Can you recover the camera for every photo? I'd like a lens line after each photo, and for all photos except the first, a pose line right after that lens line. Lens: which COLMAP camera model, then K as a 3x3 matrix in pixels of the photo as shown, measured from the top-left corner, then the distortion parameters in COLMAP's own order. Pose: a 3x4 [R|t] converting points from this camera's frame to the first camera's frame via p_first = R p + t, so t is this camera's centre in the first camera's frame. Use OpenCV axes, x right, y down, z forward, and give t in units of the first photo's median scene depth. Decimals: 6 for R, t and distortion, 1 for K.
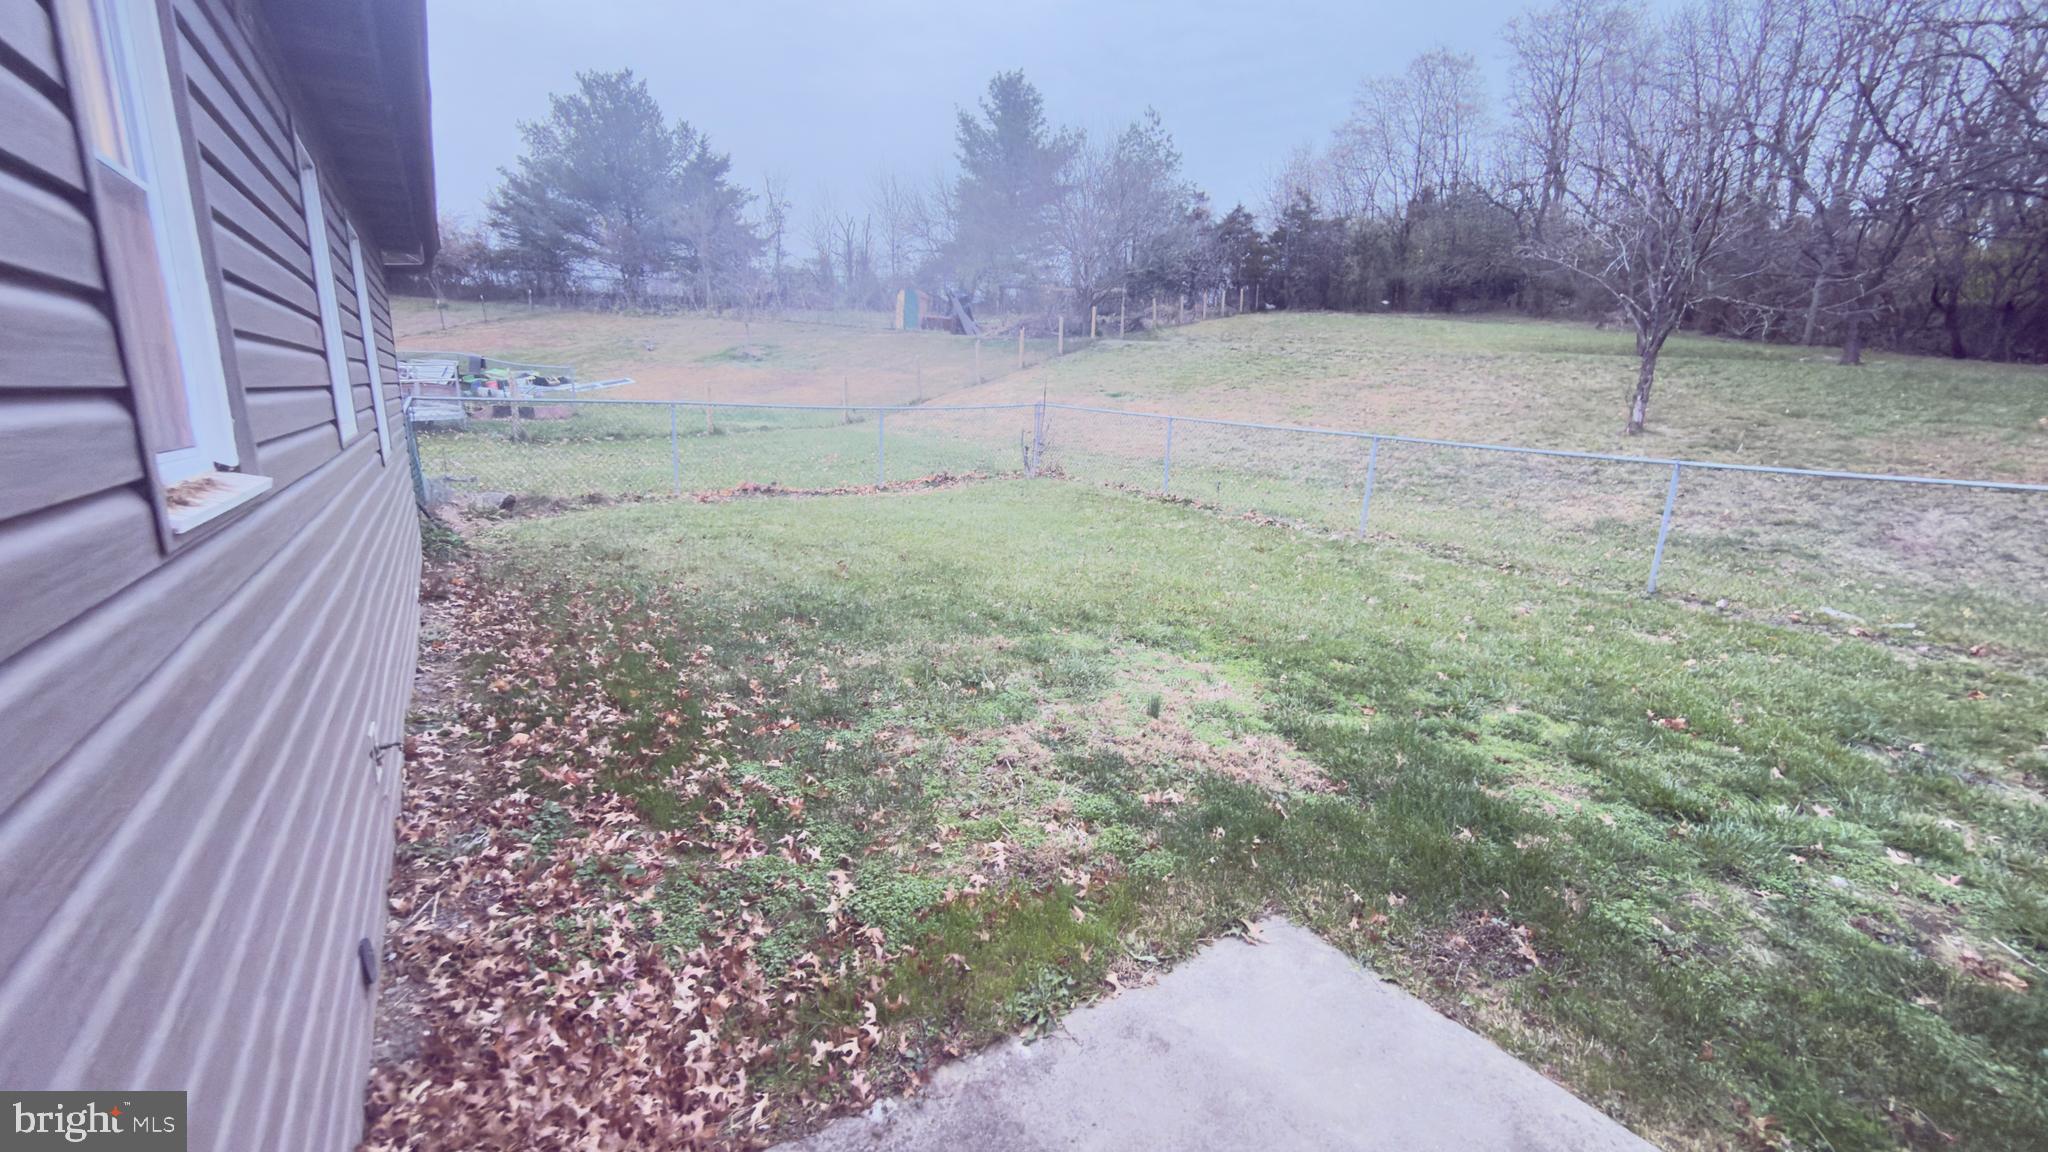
lens RADIAL K [[815.0, 0, 1016.7], [0, 815.0, 572.8], [0, 0, 1]] dist [0.000581, -0.000008]
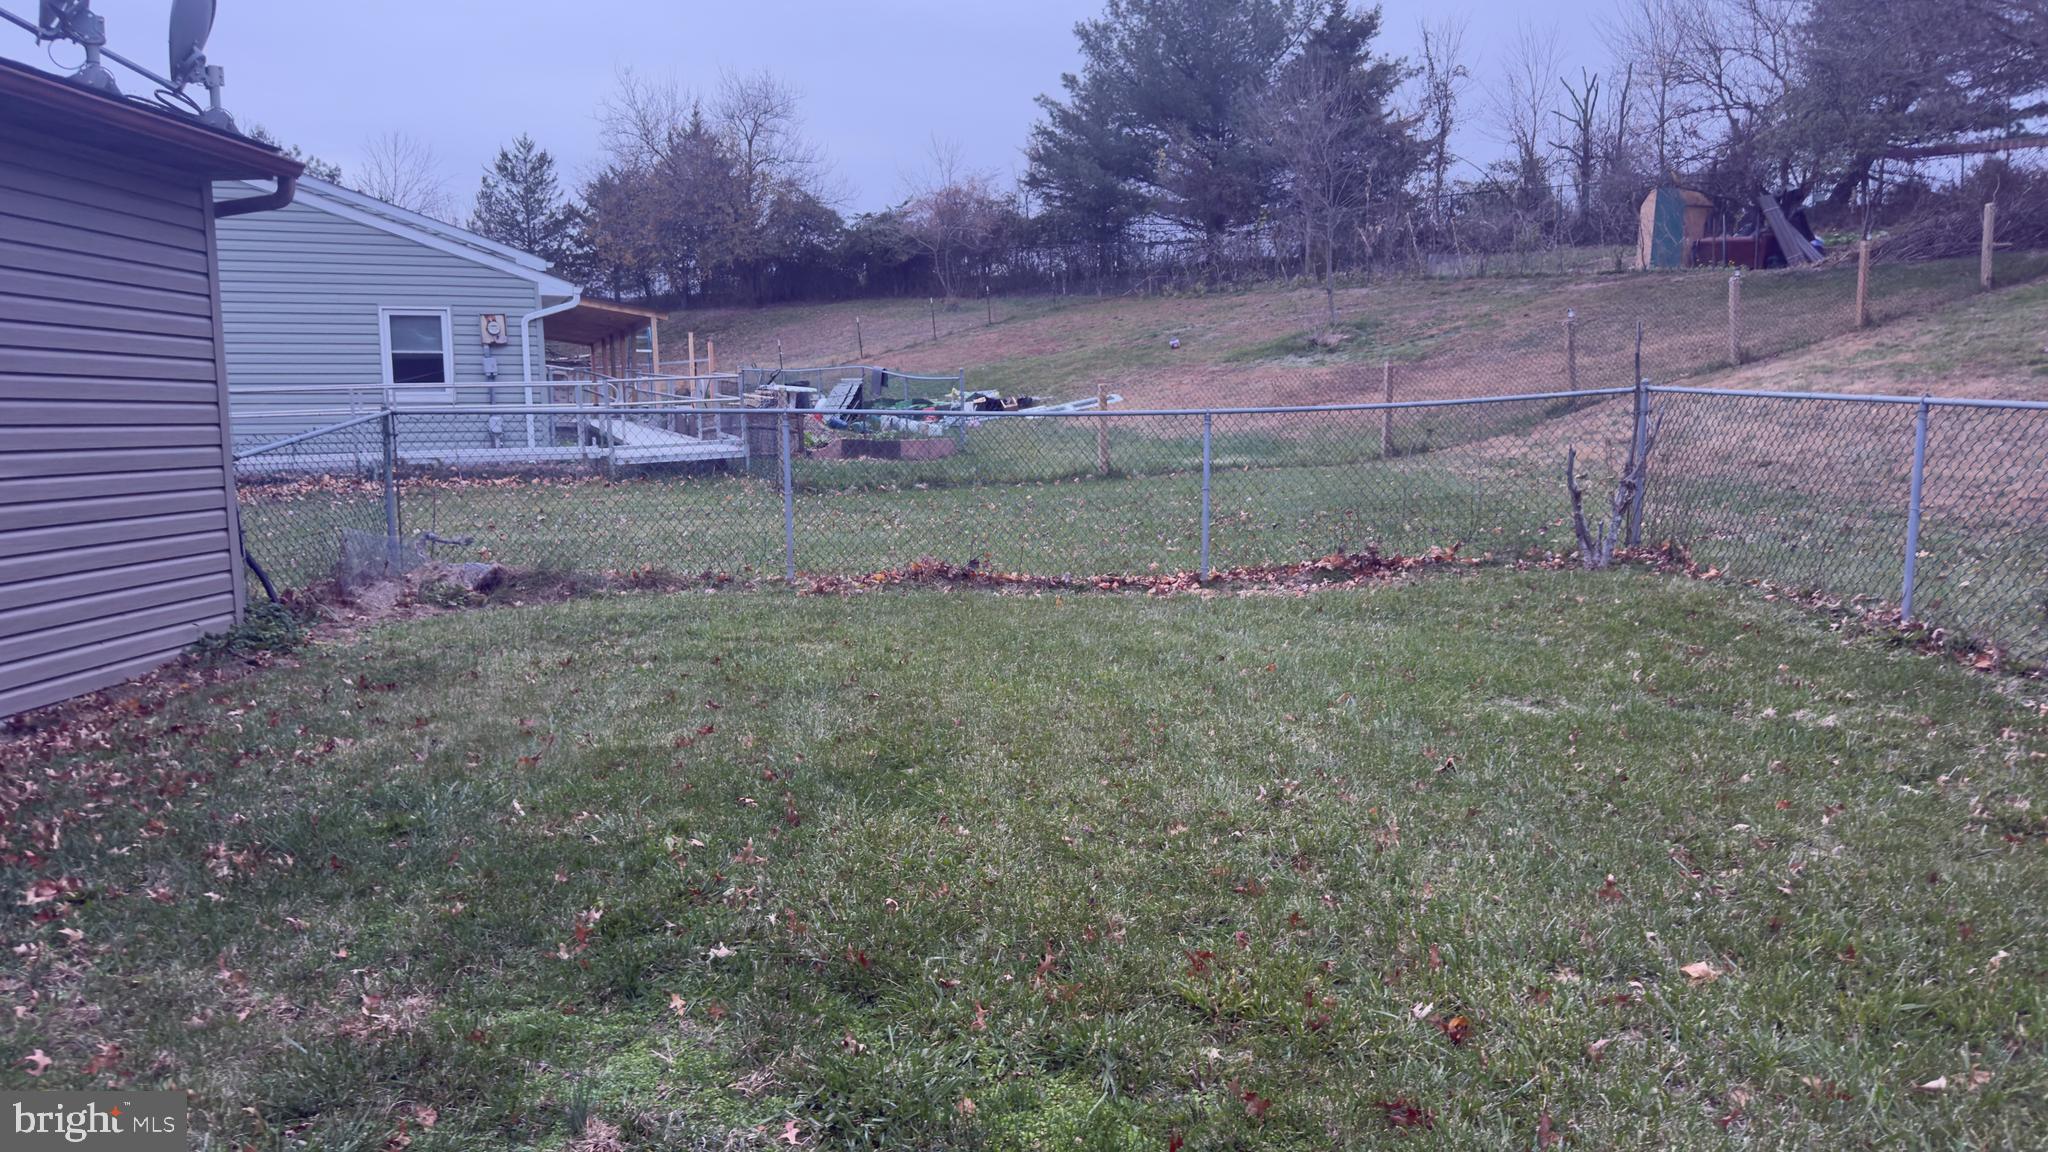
lens RADIAL K [[1447.3, 0, 1020.0], [0, 1447.3, 589.3], [0, 0, 1]] dist [0.005728, -0.005268]
pose [[0.798060, 0.032724, -0.601689, 0.077146], [-0.095763, 0.992722, -0.073026, -0.009545], [0.594920, 0.115899, 0.795385, 0.095033]]
